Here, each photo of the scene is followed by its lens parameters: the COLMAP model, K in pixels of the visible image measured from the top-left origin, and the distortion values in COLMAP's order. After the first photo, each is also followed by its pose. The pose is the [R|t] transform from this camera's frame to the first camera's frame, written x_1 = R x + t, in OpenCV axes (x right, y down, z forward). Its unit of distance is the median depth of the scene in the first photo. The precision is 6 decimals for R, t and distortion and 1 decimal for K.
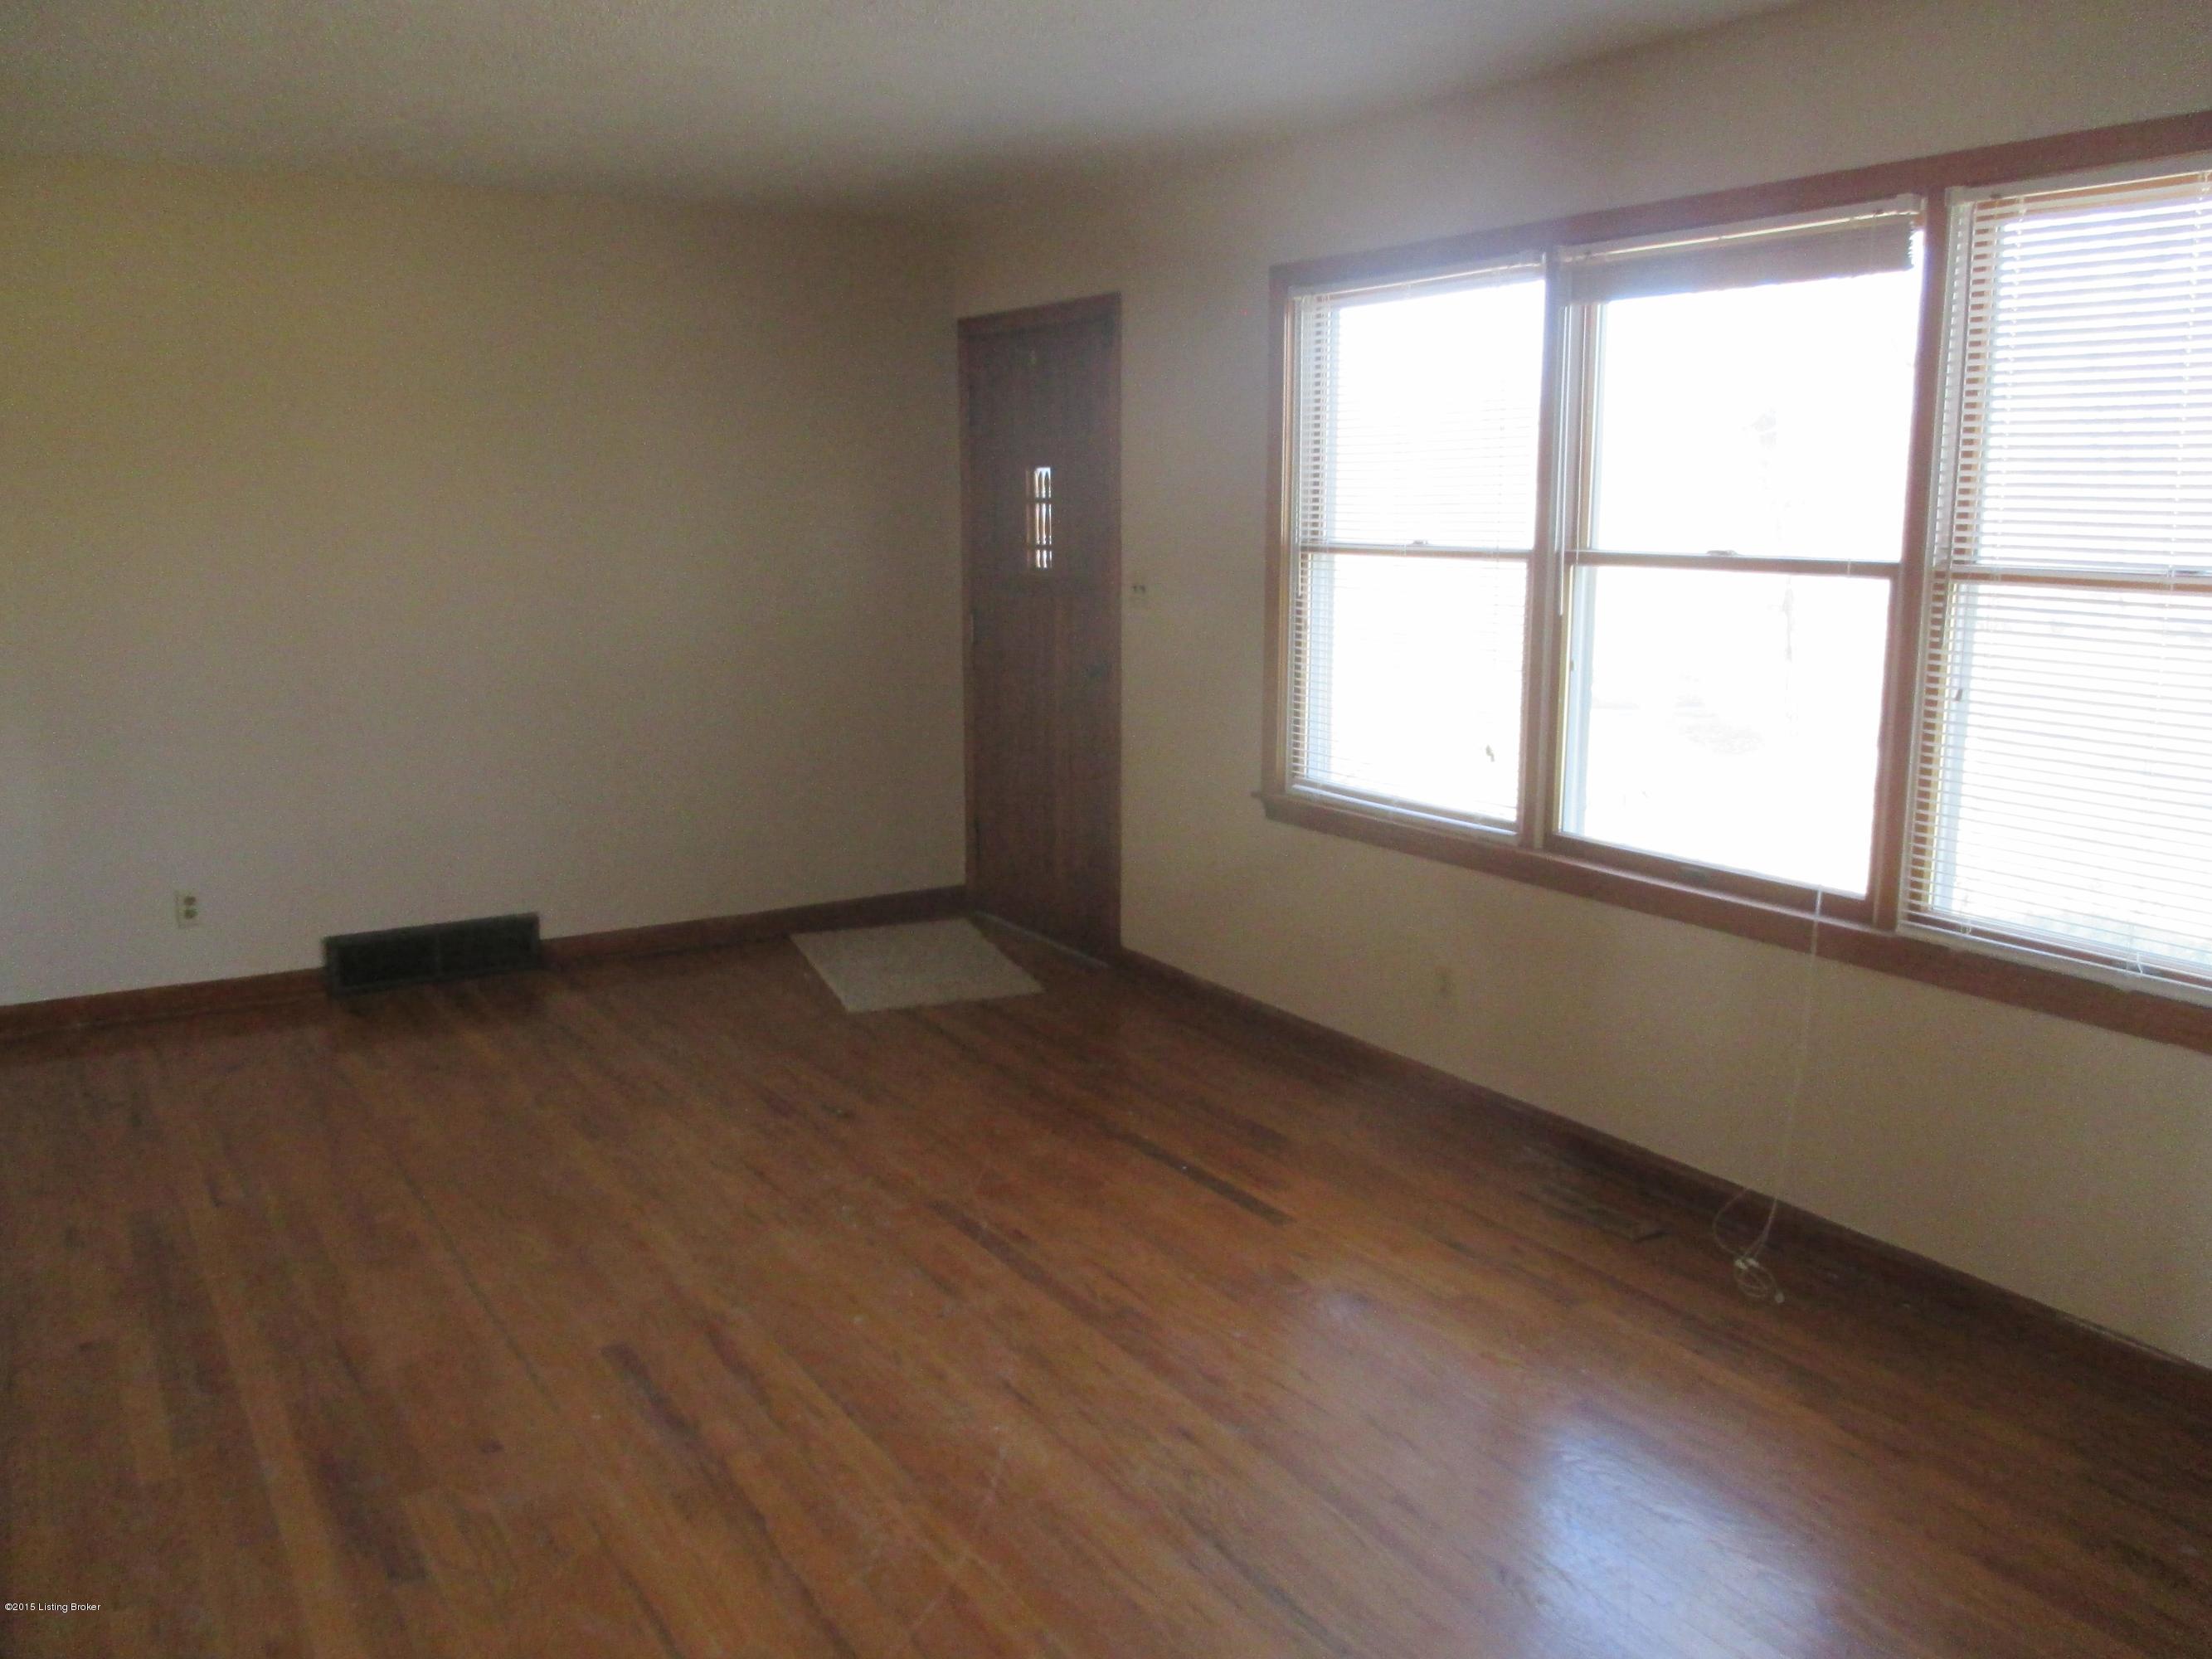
lens RADIAL K [[1828.1, 0, 1116.3], [0, 1828.1, 830.3], [0, 0, 1]] dist [-0.033425, 0.017616]
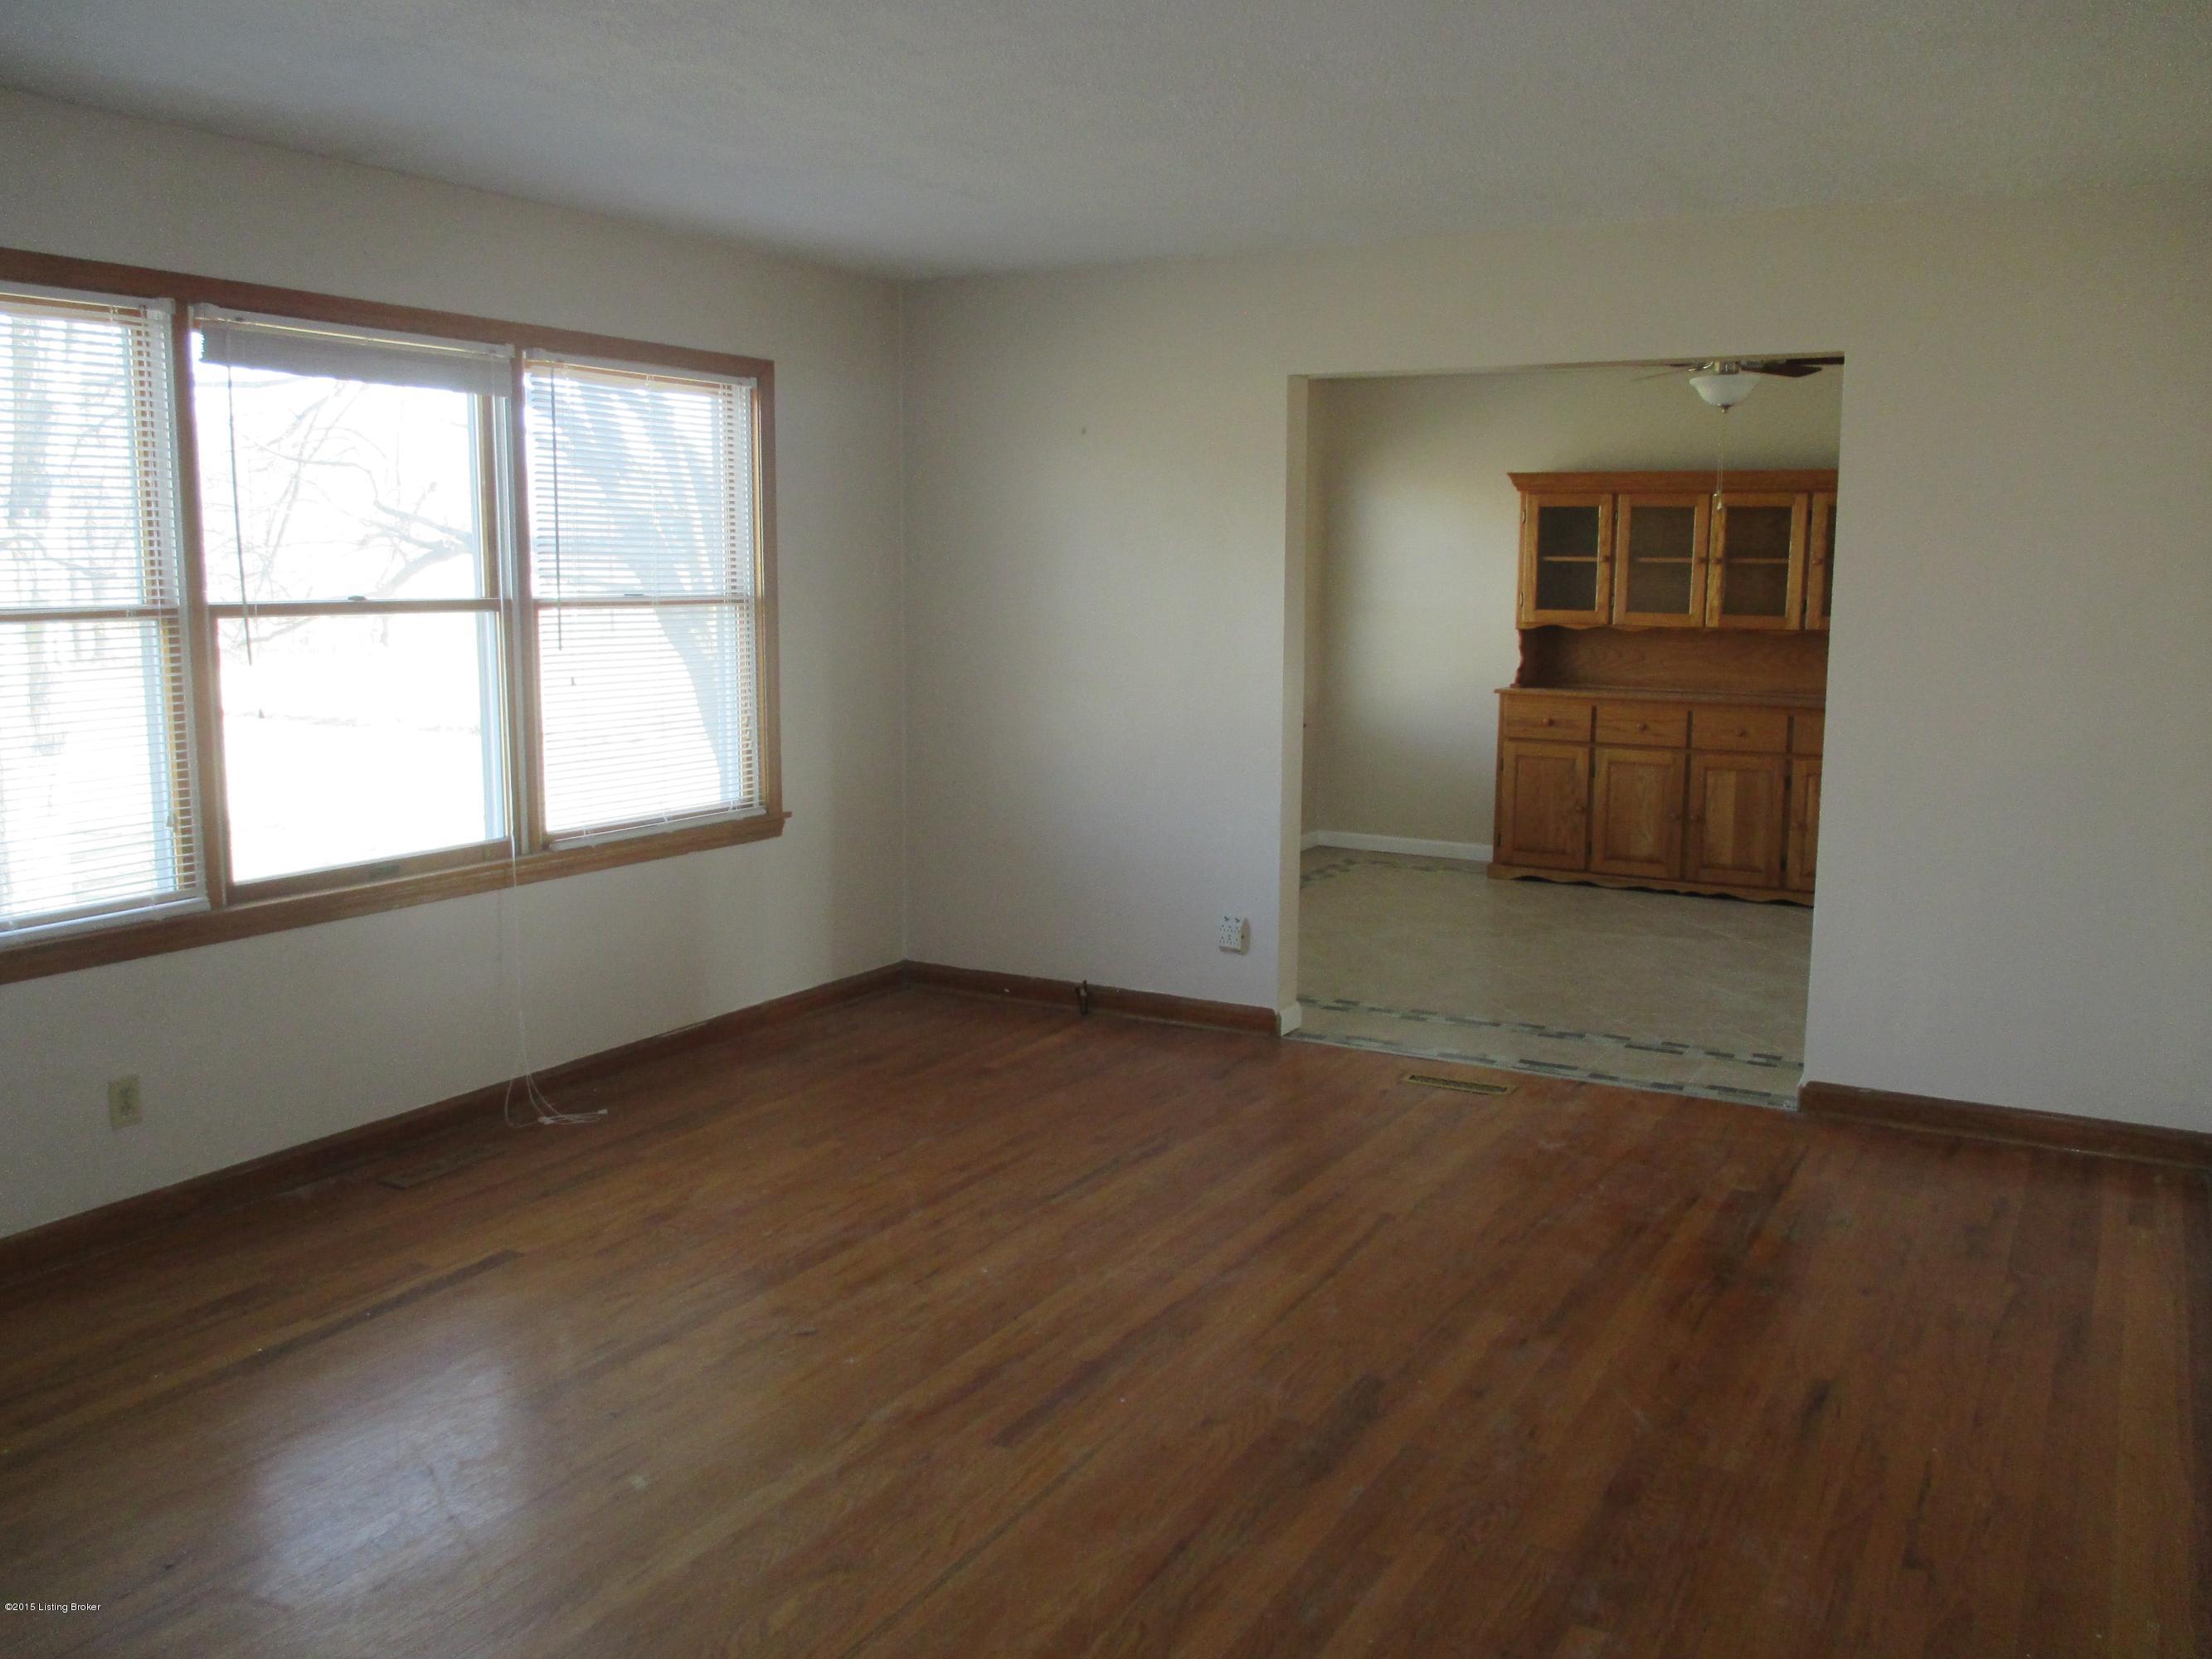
lens RADIAL K [[1828.1, 0, 1112.6], [0, 1828.1, 828.8], [0, 0, 1]] dist [-0.033425, 0.017616]
pose [[-0.478365, -0.135804, 0.867597, -1.123839], [0.147075, 0.961625, 0.231615, -0.247491], [-0.865758, 0.238398, -0.440034, 1.331783]]
